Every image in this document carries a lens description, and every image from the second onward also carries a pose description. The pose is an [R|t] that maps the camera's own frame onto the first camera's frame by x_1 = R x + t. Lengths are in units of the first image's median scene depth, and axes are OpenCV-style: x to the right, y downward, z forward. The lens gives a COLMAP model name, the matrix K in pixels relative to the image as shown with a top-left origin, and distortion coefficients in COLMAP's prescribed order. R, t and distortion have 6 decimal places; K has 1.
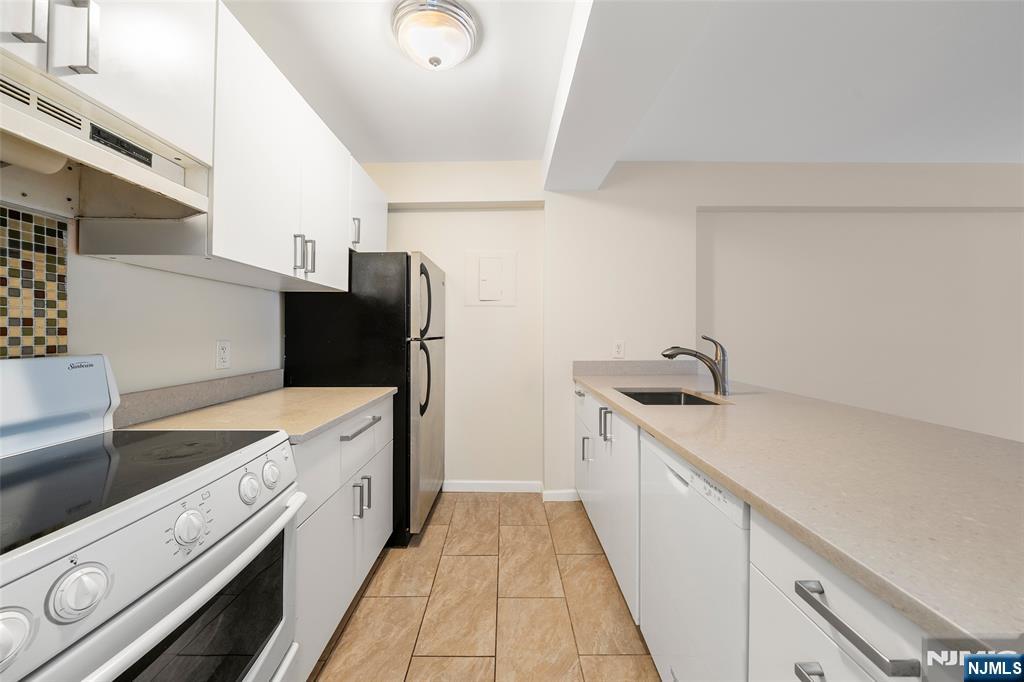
lens RADIAL K [[357.4, 0, 510.0], [0, 357.4, 331.9], [0, 0, 1]] dist [-0.003059, -0.000202]
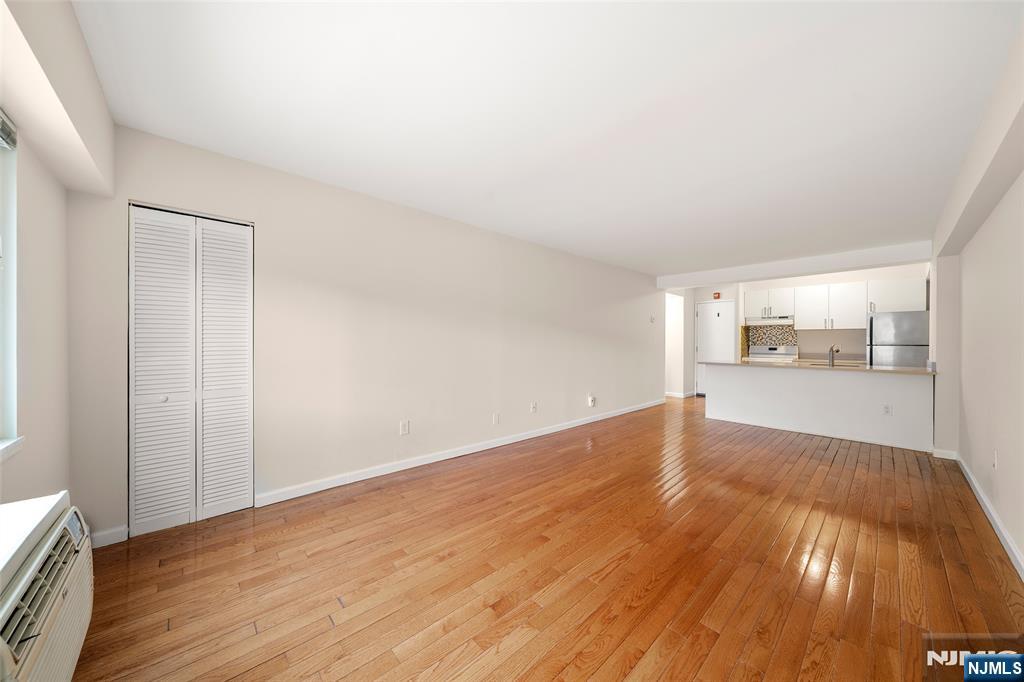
lens RADIAL K [[357.4, 0, 501.0], [0, 357.4, 341.3], [0, 0, 1]] dist [-0.003059, -0.000202]
pose [[-0.751530, 0.001177, -0.659697, 5.076368], [0.001935, 0.999998, -0.000420, -0.016672], [0.659696, -0.001592, -0.751531, 1.654502]]
